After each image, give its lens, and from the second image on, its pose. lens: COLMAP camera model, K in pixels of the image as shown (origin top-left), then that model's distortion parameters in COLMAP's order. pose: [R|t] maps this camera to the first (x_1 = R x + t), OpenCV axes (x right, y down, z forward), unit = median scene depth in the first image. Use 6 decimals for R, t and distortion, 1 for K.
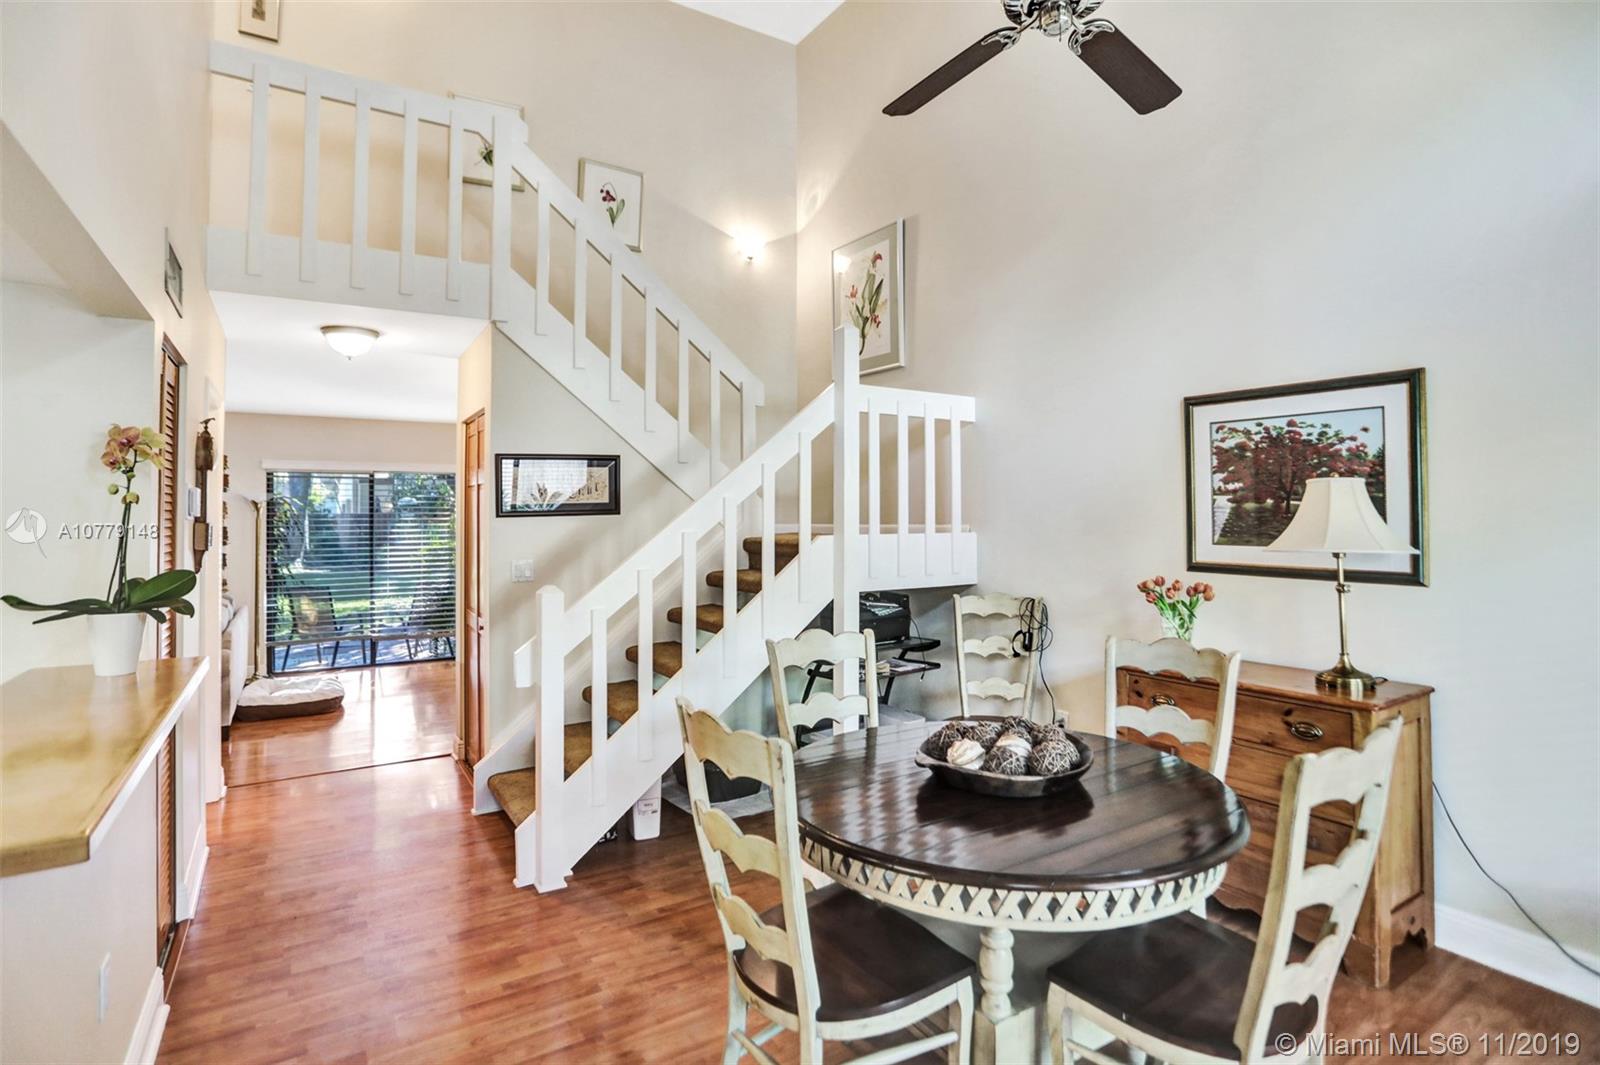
lens RADIAL K [[780.7, 0, 811.5], [0, 780.7, 498.9], [0, 0, 1]] dist [-0.037673, 0.007415]
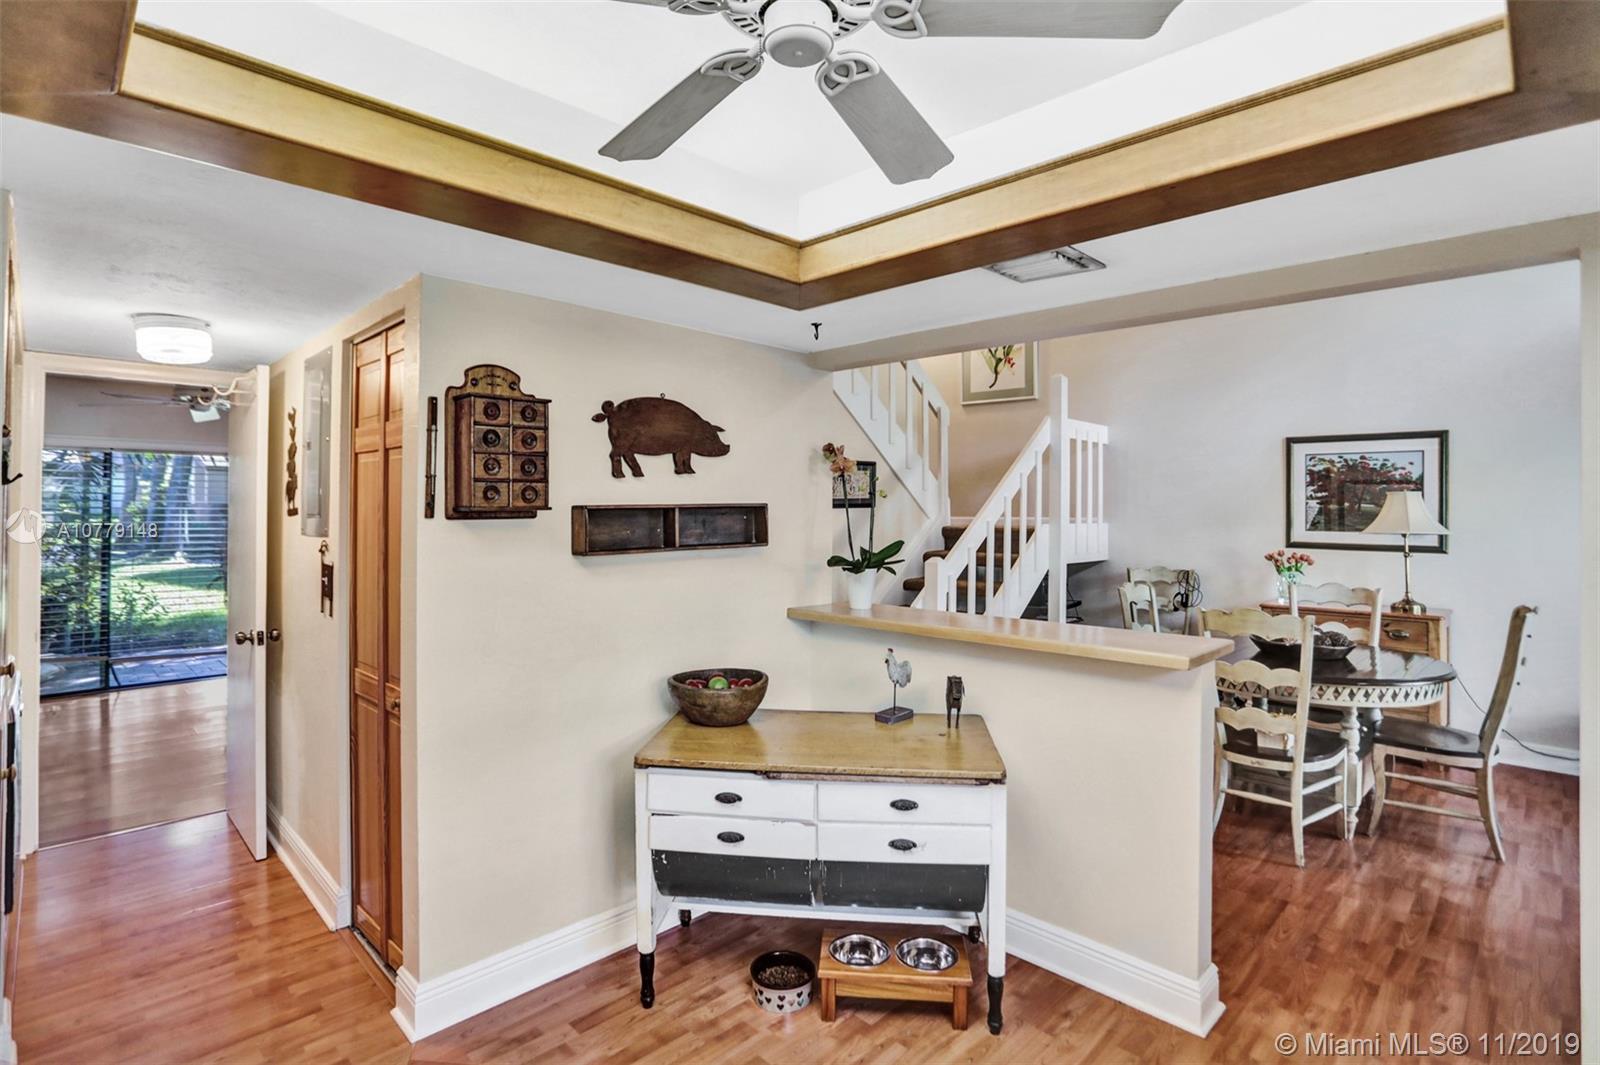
lens RADIAL K [[780.7, 0, 811.6], [0, 780.7, 510.3], [0, 0, 1]] dist [-0.037673, 0.007415]
pose [[0.975663, 0.011299, 0.218986, -0.830916], [-0.015240, 0.999751, 0.016313, 0.006386], [-0.218747, -0.019253, 0.975592, -0.329926]]
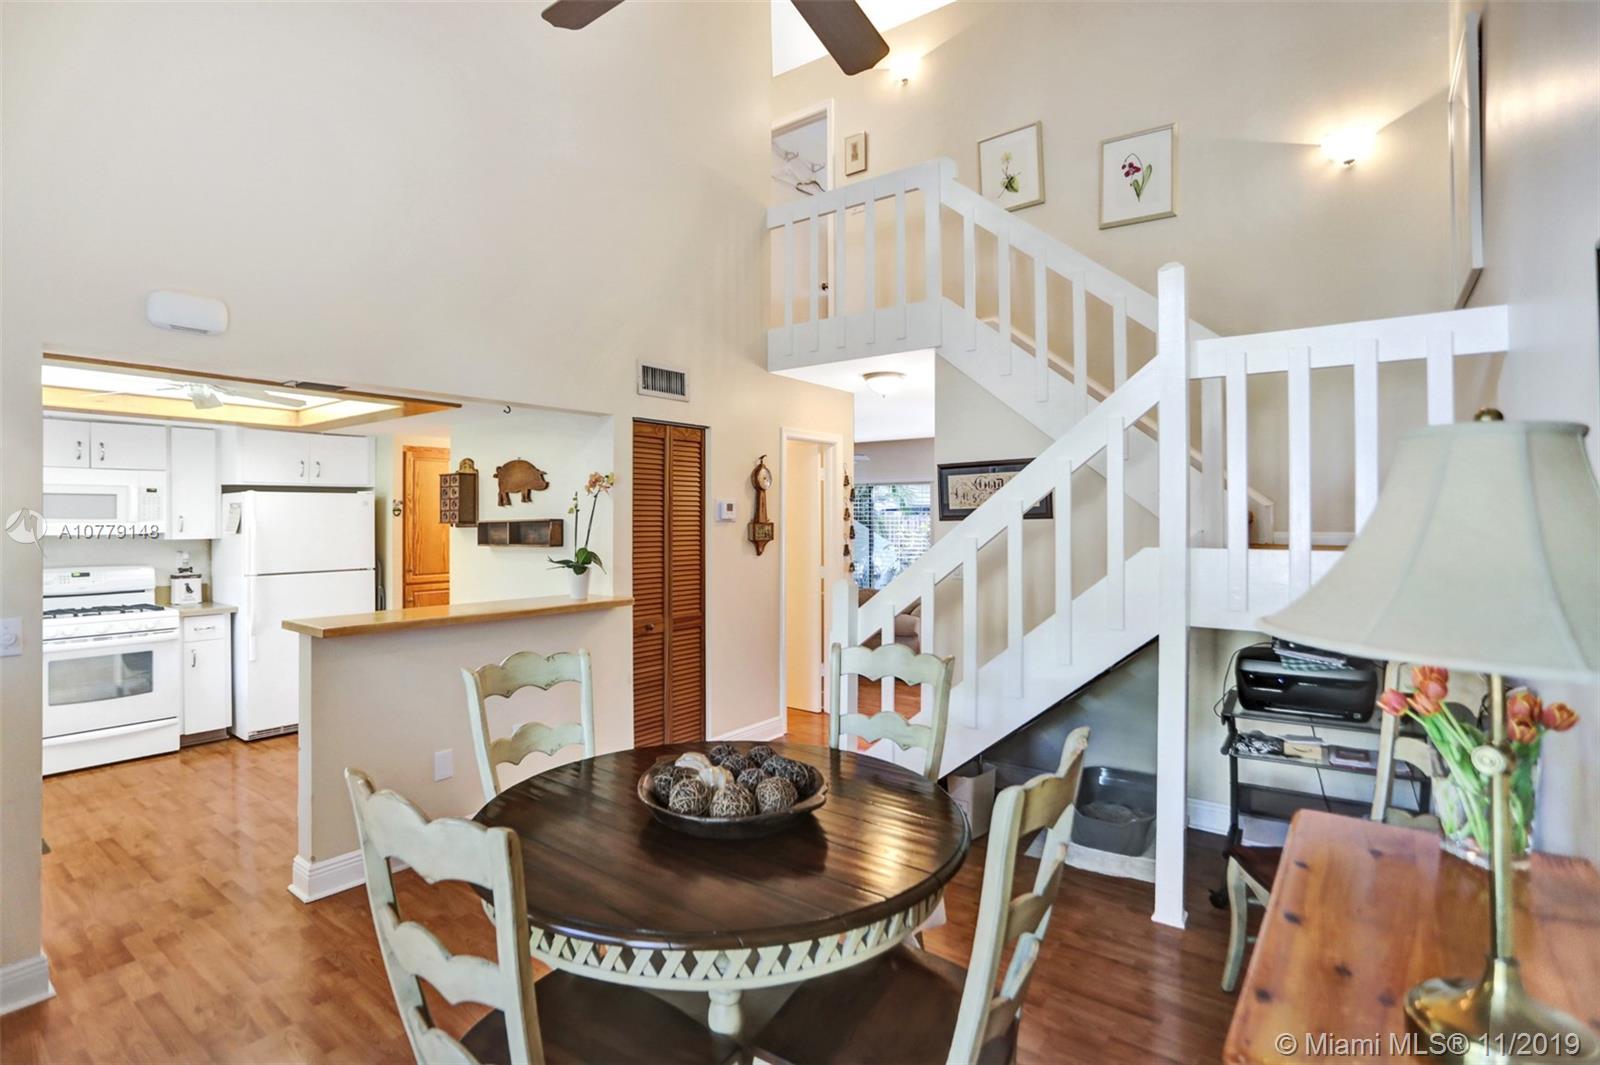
lens RADIAL K [[780.7, 0, 796.1], [0, 780.7, 515.8], [0, 0, 1]] dist [-0.037673, 0.007415]
pose [[0.349149, 0.004513, -0.937056, 0.704662], [0.018285, 0.999765, 0.011628, 0.000627], [0.936889, -0.021194, 0.348985, 0.471505]]
